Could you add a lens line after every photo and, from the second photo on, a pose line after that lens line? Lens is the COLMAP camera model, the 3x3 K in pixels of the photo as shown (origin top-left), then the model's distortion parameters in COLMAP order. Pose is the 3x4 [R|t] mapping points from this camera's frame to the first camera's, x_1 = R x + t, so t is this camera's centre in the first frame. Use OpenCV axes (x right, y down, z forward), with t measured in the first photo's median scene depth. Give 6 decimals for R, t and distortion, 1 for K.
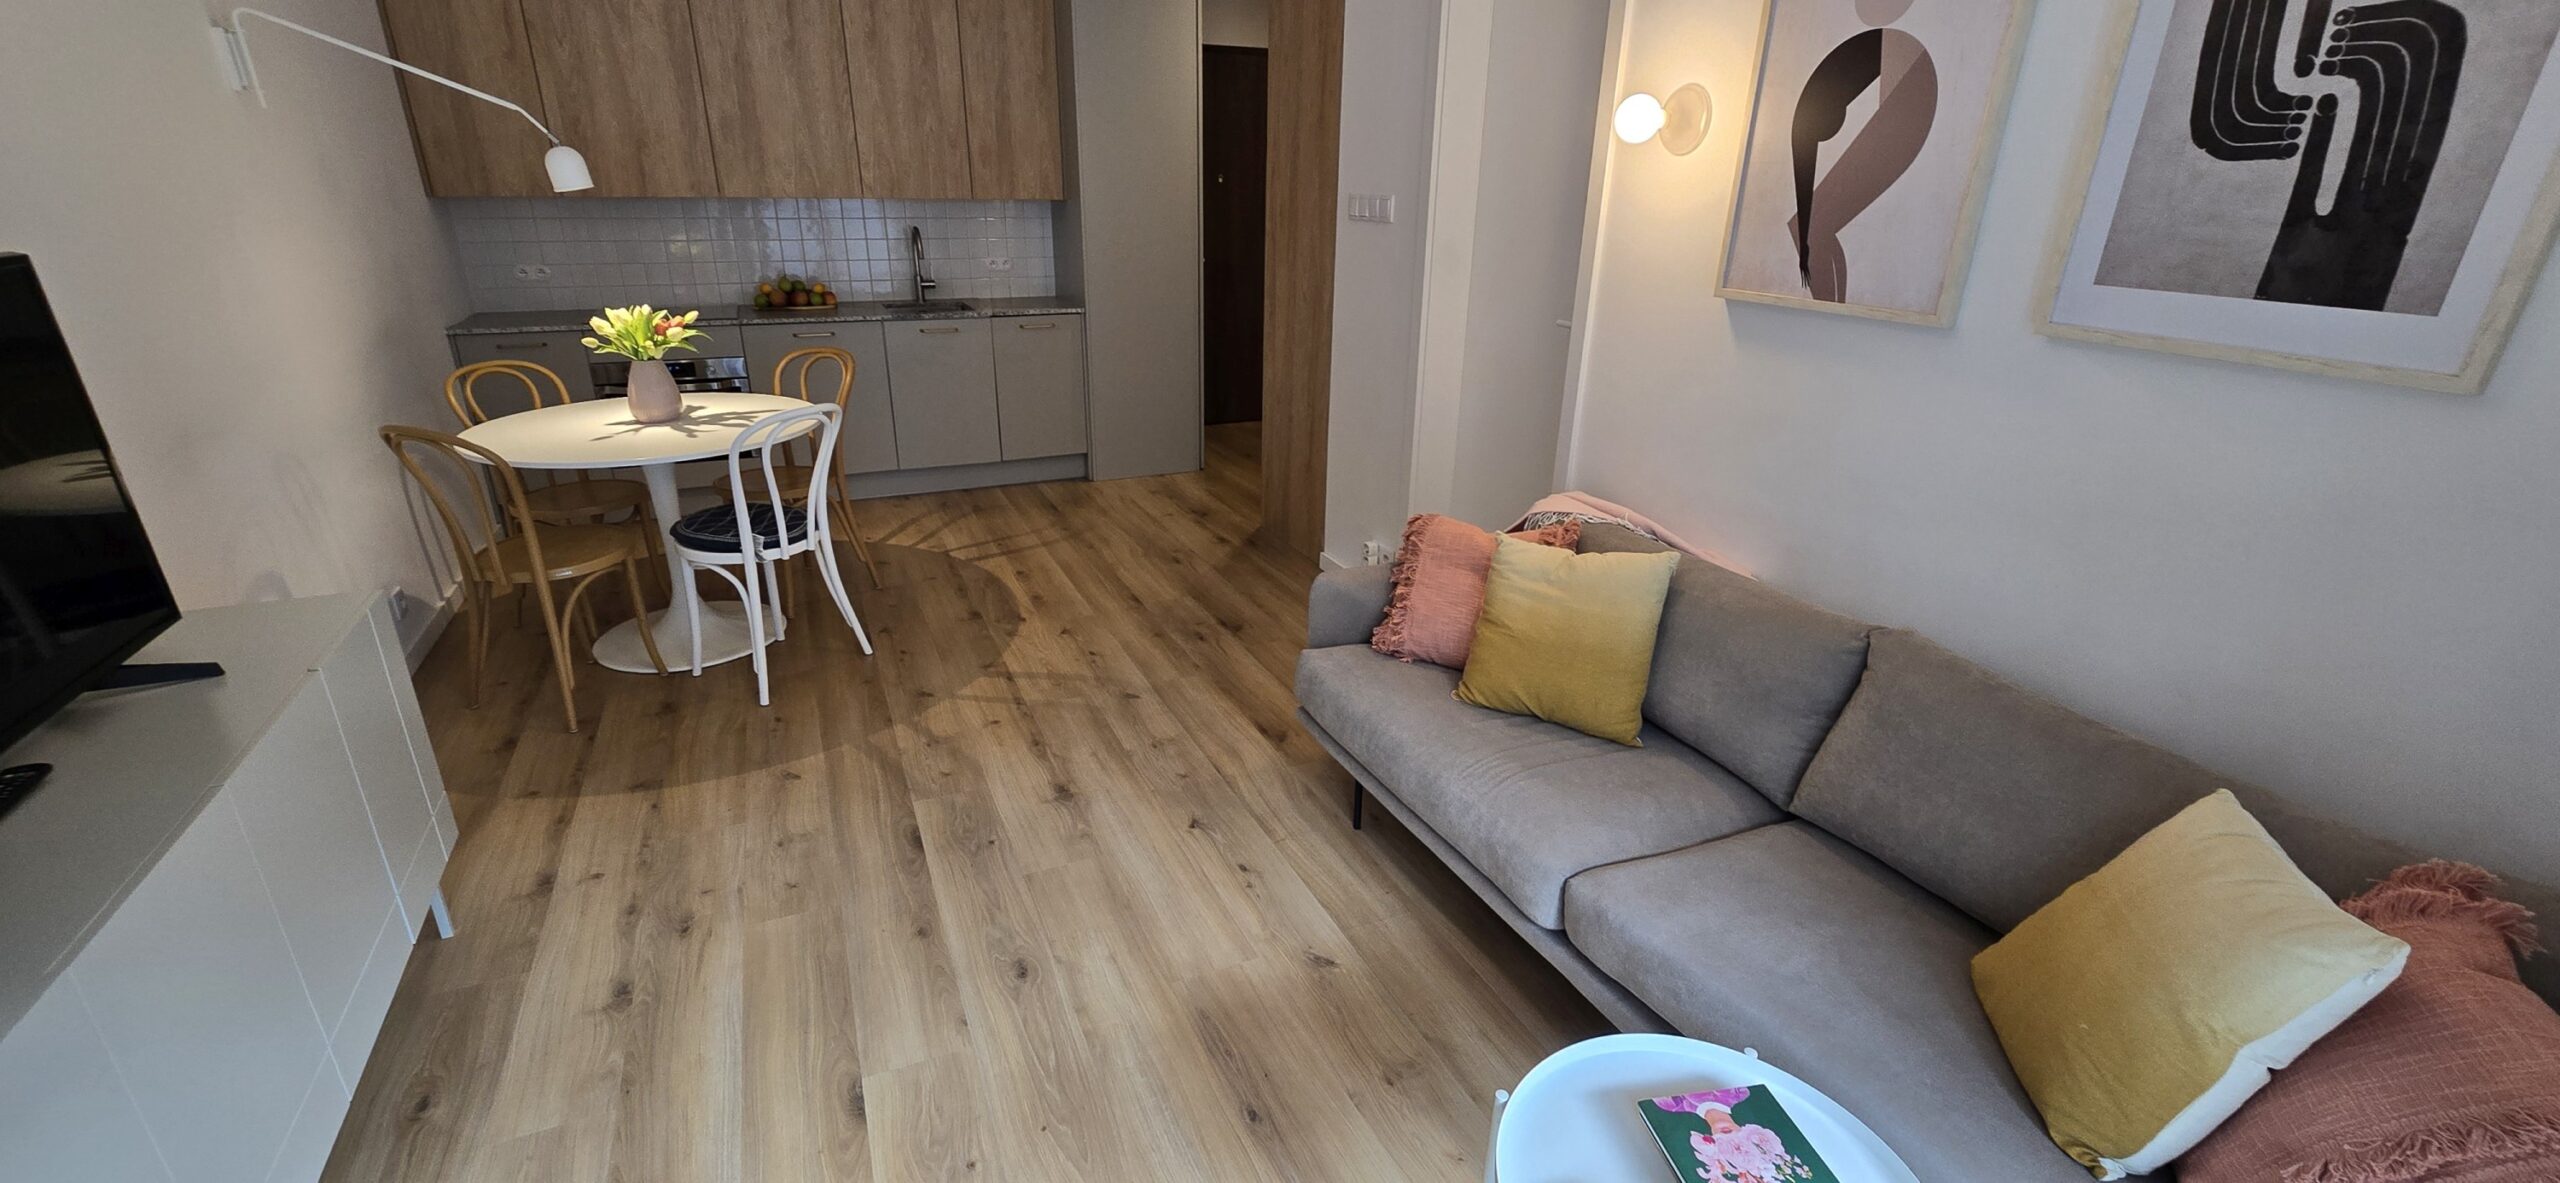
lens RADIAL K [[1046.7, 0, 1264.1], [0, 1046.7, 606.2], [0, 0, 1]] dist [-0.002089, -0.001219]
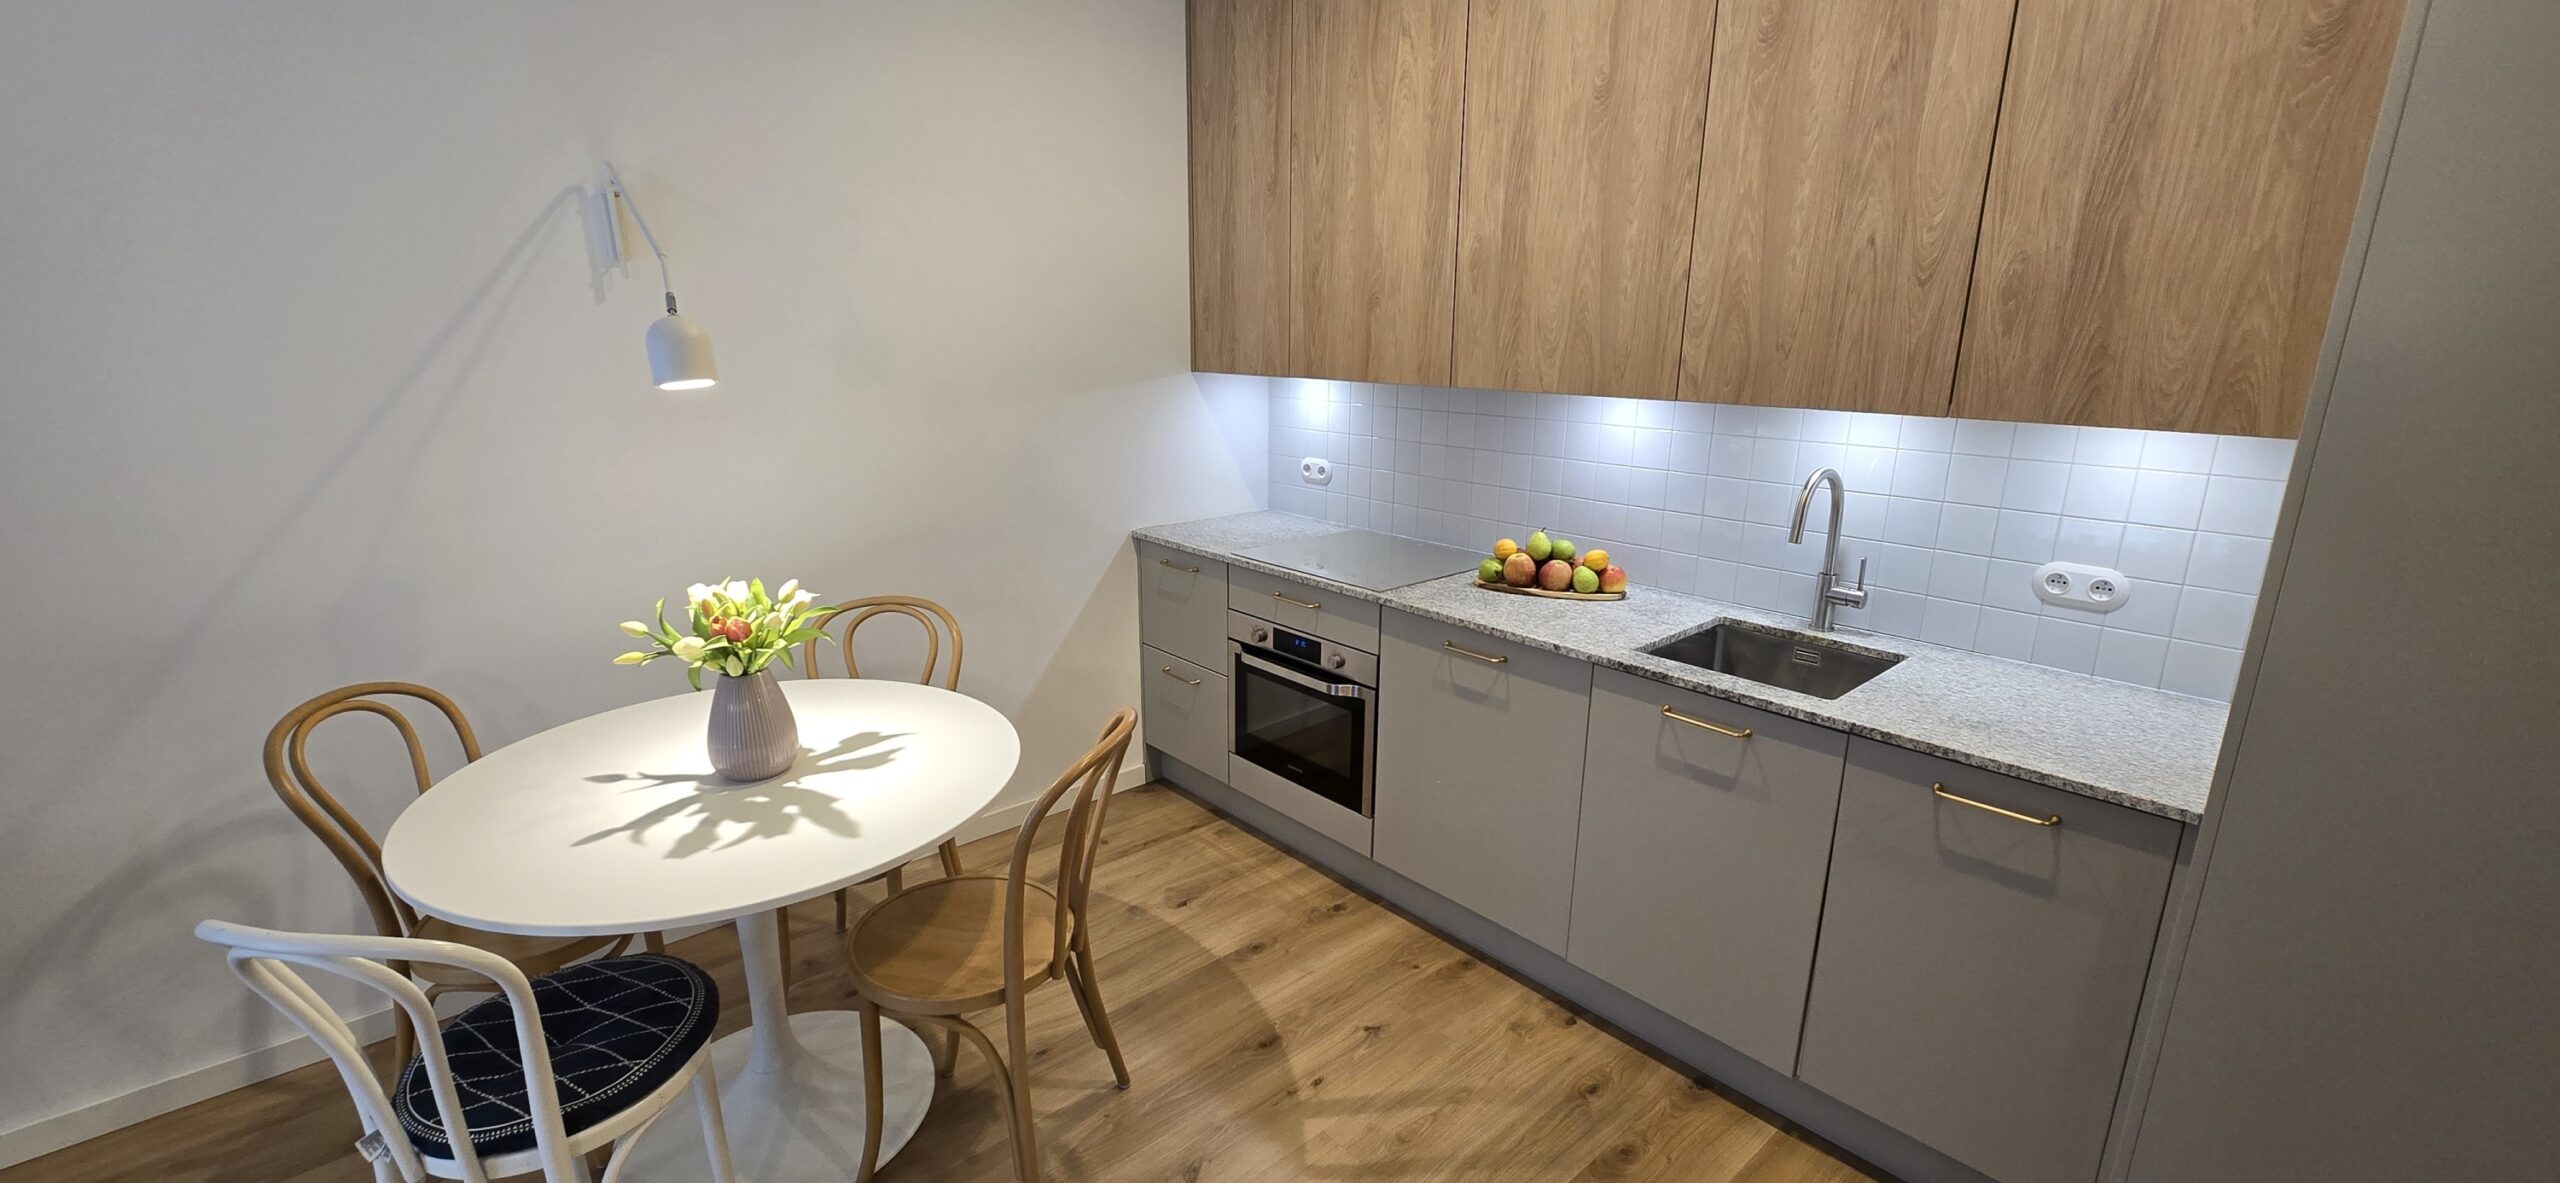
lens RADIAL K [[1046.7, 0, 1255.4], [0, 1046.7, 586.0], [0, 0, 1]] dist [-0.002089, -0.001219]
pose [[0.273818, 0.229382, -0.934027, 0.010932], [-0.353201, 0.927269, 0.124179, -0.465094], [0.894579, 0.295897, 0.334921, 1.075244]]
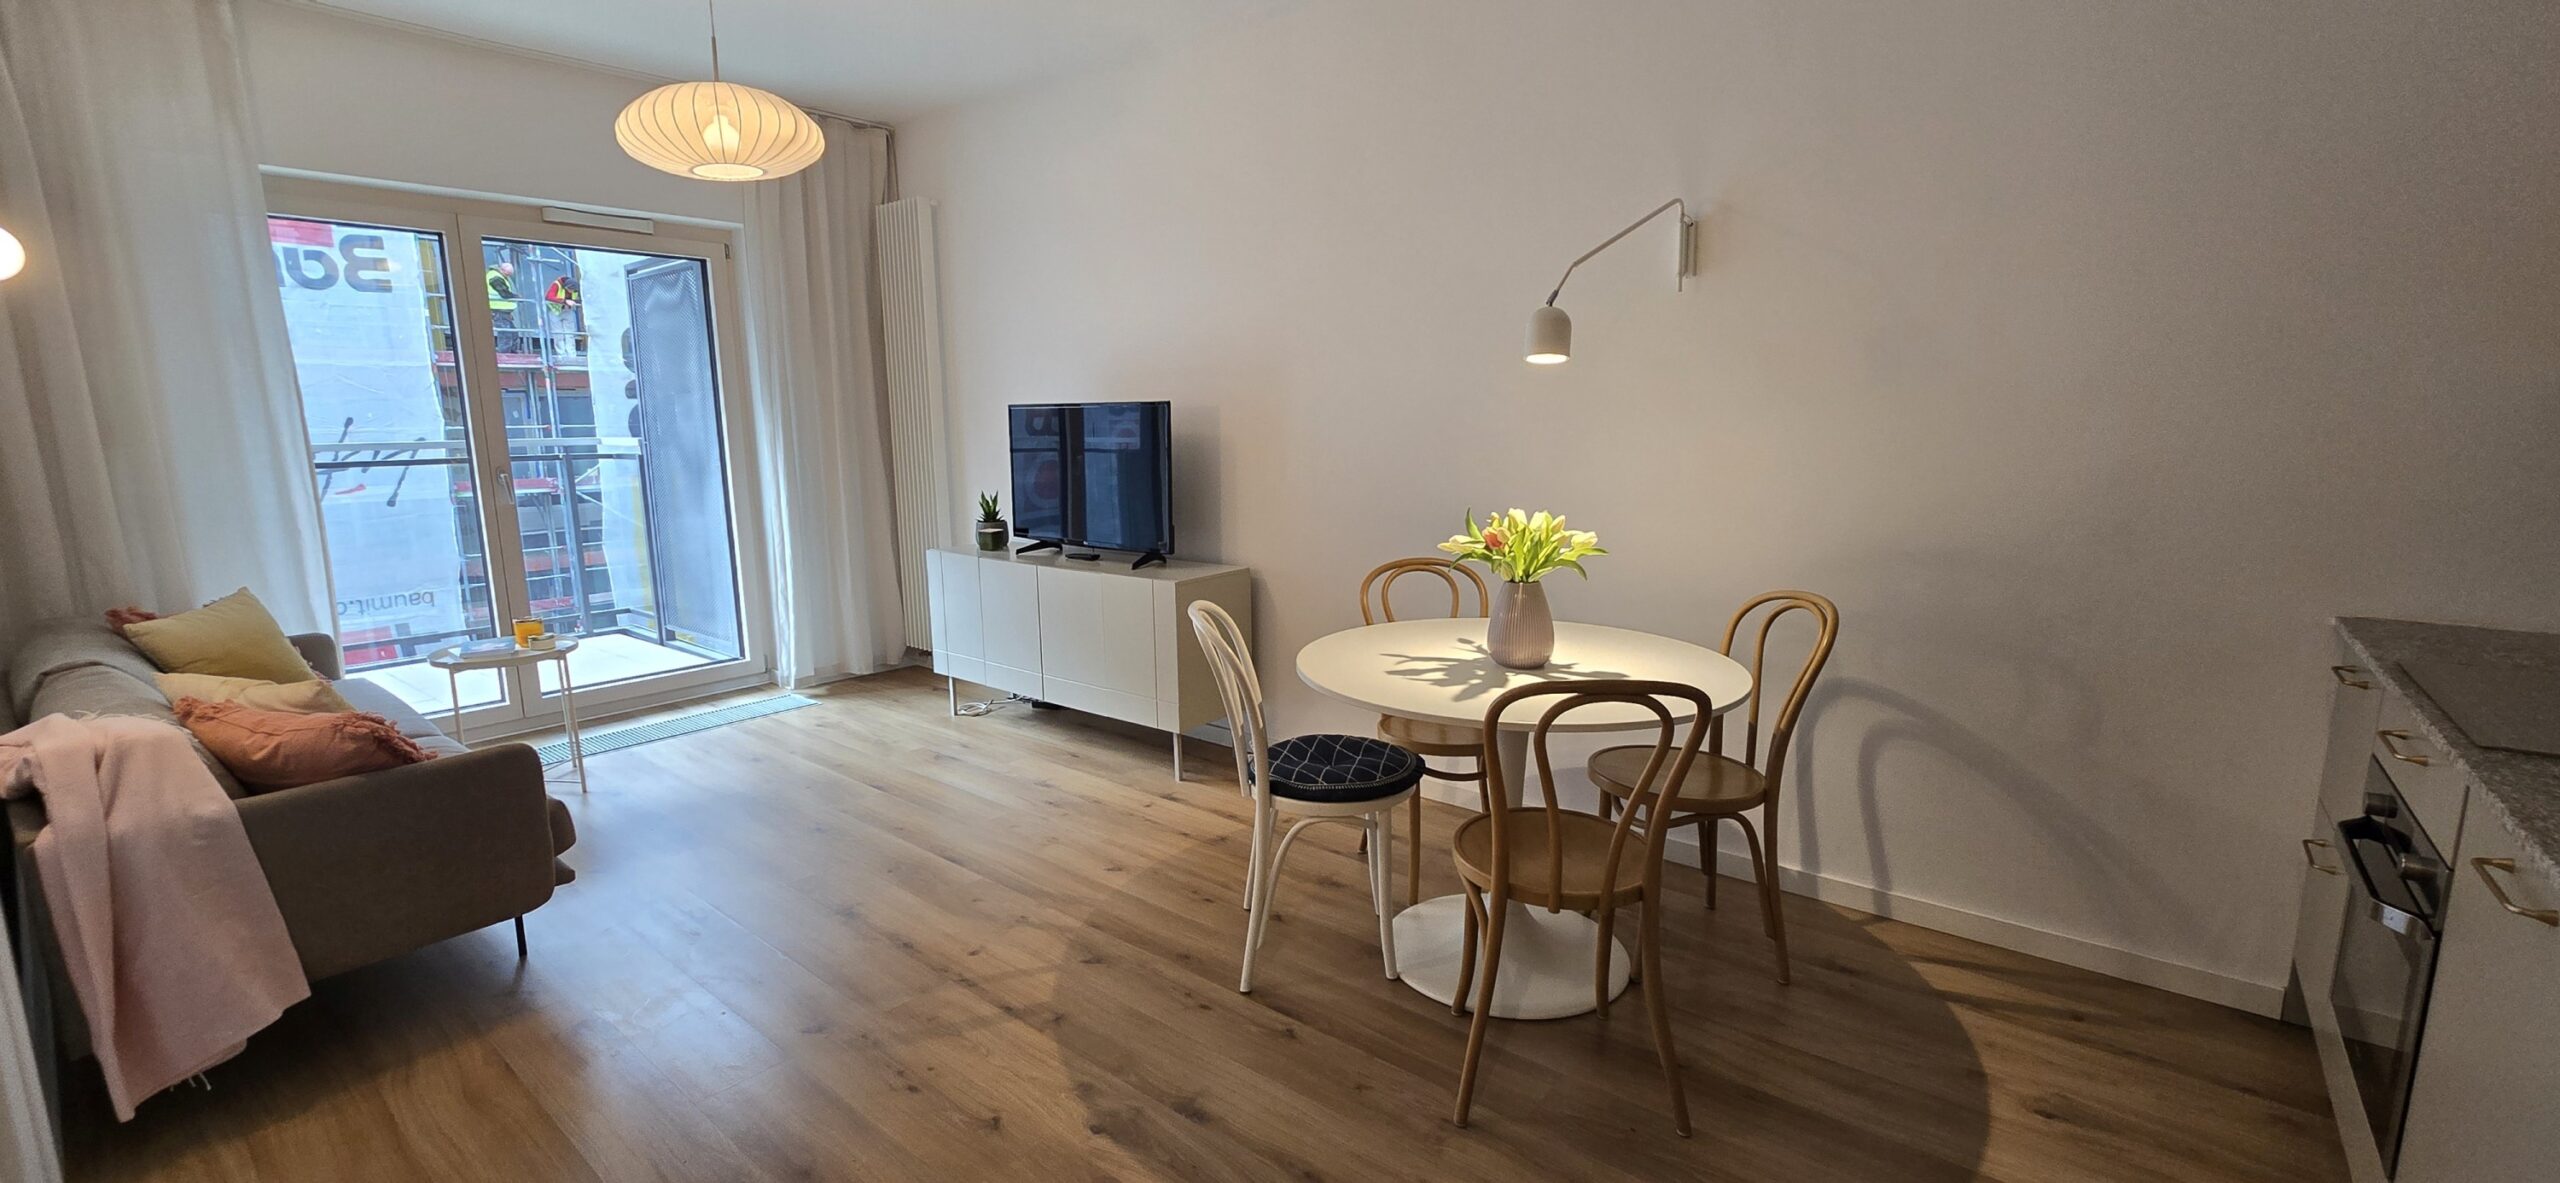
lens RADIAL K [[1046.7, 0, 1274.5], [0, 1046.7, 592.2], [0, 0, 1]] dist [-0.002089, -0.001219]
pose [[-0.897658, 0.070916, -0.434950, -0.121095], [-0.166206, 0.859605, 0.483171, -0.574923], [0.408150, 0.506014, -0.759845, 1.538307]]
